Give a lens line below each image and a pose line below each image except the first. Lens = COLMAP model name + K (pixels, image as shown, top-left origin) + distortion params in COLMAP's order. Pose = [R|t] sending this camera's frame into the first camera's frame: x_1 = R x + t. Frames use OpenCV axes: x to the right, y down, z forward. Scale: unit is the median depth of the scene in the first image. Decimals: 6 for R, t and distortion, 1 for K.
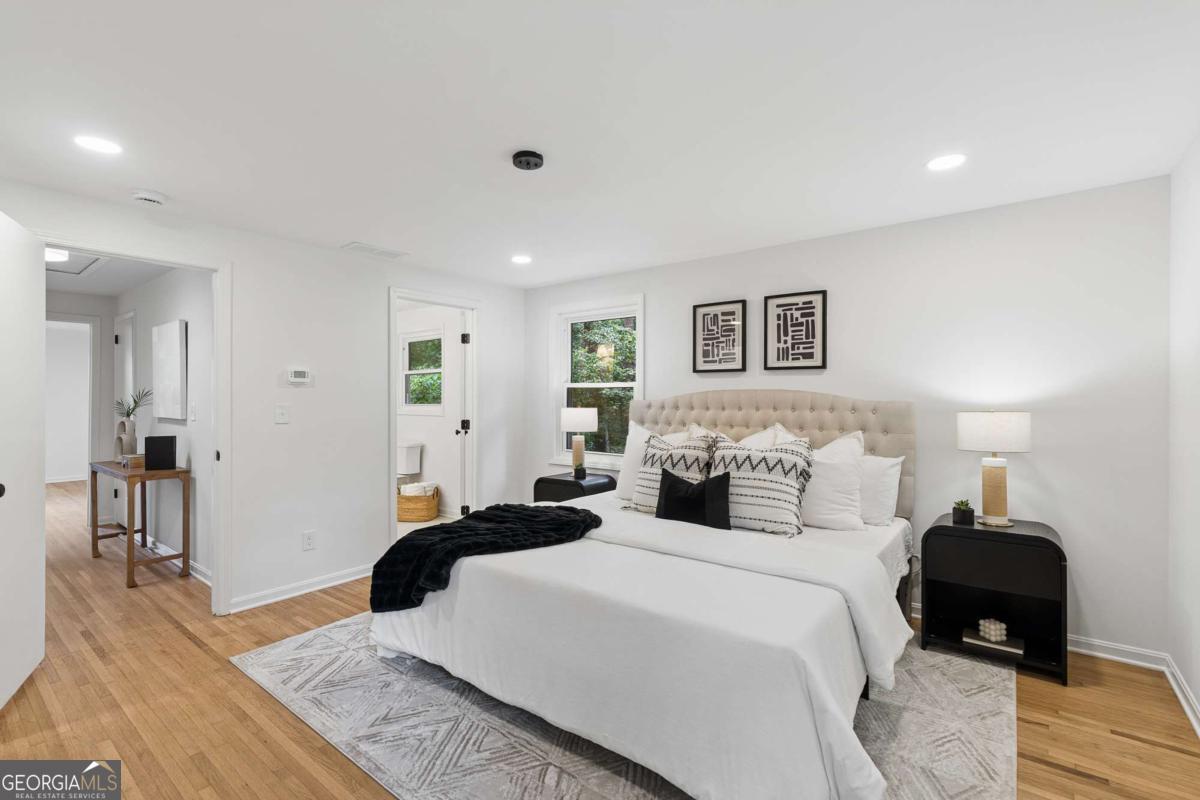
lens RADIAL K [[544.4, 0, 609.8], [0, 544.4, 400.7], [0, 0, 1]] dist [-0.011301, 0.004388]
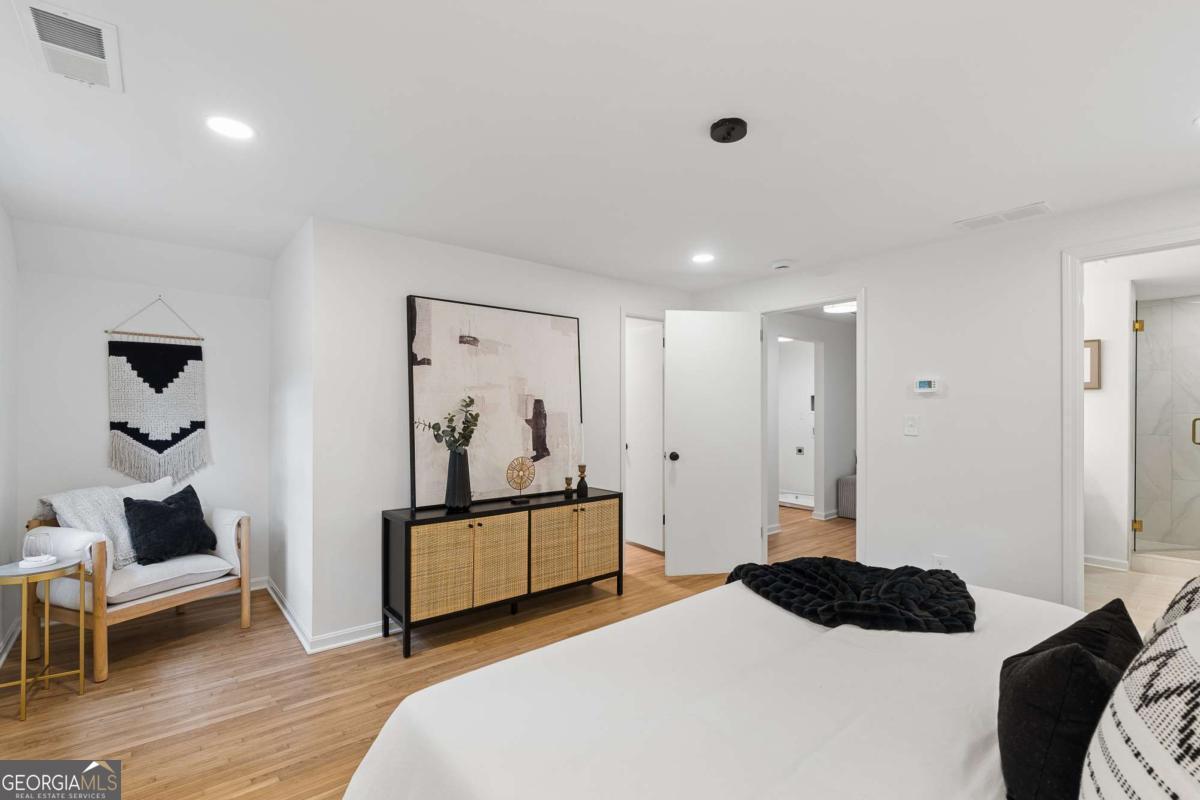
lens RADIAL K [[544.4, 0, 592.1], [0, 544.4, 411.9], [0, 0, 1]] dist [-0.011301, 0.004388]
pose [[-0.234516, 0.004628, -0.972101, 0.535144], [-0.002406, 0.999983, 0.005341, -0.004689], [0.972109, 0.003591, -0.234501, 0.733677]]
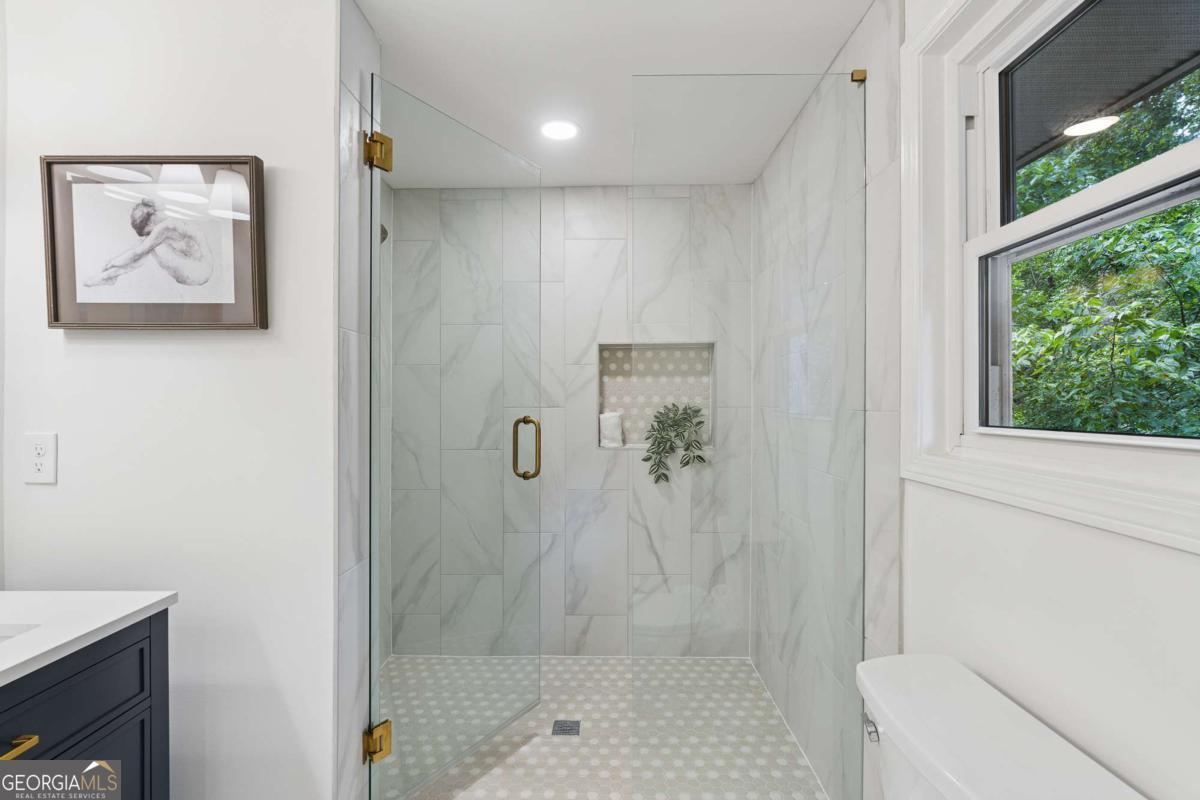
lens RADIAL K [[544.4, 0, 598.4], [0, 544.4, 399.7], [0, 0, 1]] dist [-0.011301, 0.004388]
pose [[0.598514, 0.000667, -0.801112, -0.634409], [-0.002746, 0.999995, -0.001219, -0.007180], [0.801108, 0.002929, 0.598513, 1.624992]]
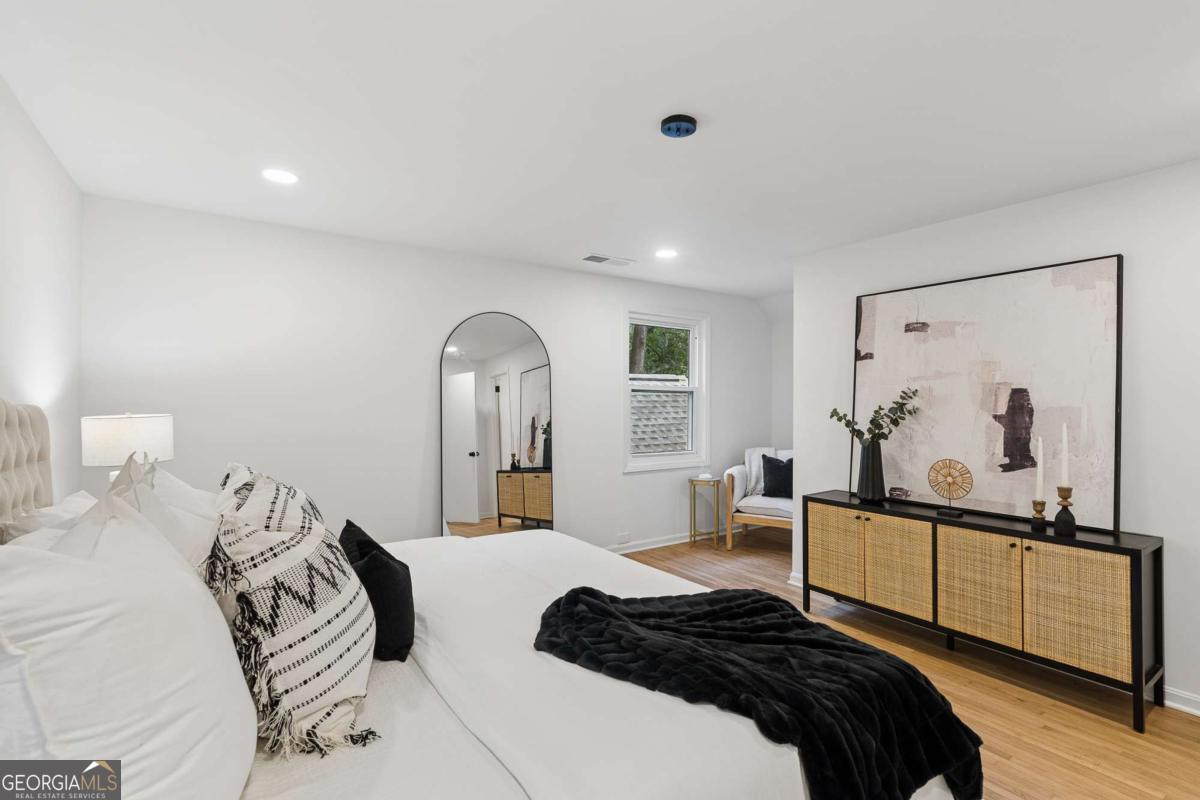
lens RADIAL K [[544.4, 0, 601.5], [0, 544.4, 397.2], [0, 0, 1]] dist [-0.011301, 0.004388]
pose [[-0.949709, 0.002068, 0.313127, -0.232577], [-0.000009, 0.999978, -0.006633, -0.005288], [-0.313134, -0.006303, -0.949688, 1.375827]]
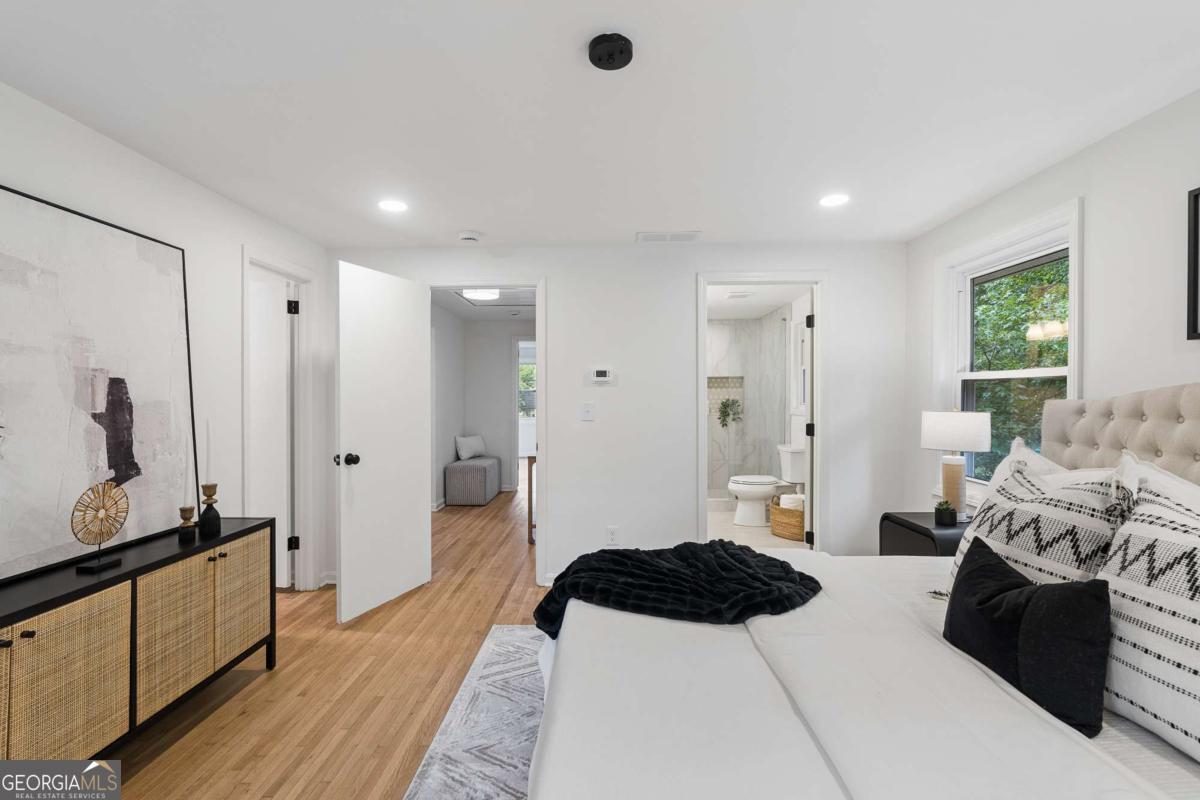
lens RADIAL K [[544.4, 0, 596.5], [0, 544.4, 400.5], [0, 0, 1]] dist [-0.011301, 0.004388]
pose [[0.585062, 0.004795, -0.810975, 0.295006], [-0.002733, 0.999988, 0.003941, -0.001569], [0.810984, -0.000090, 0.585068, 0.429322]]
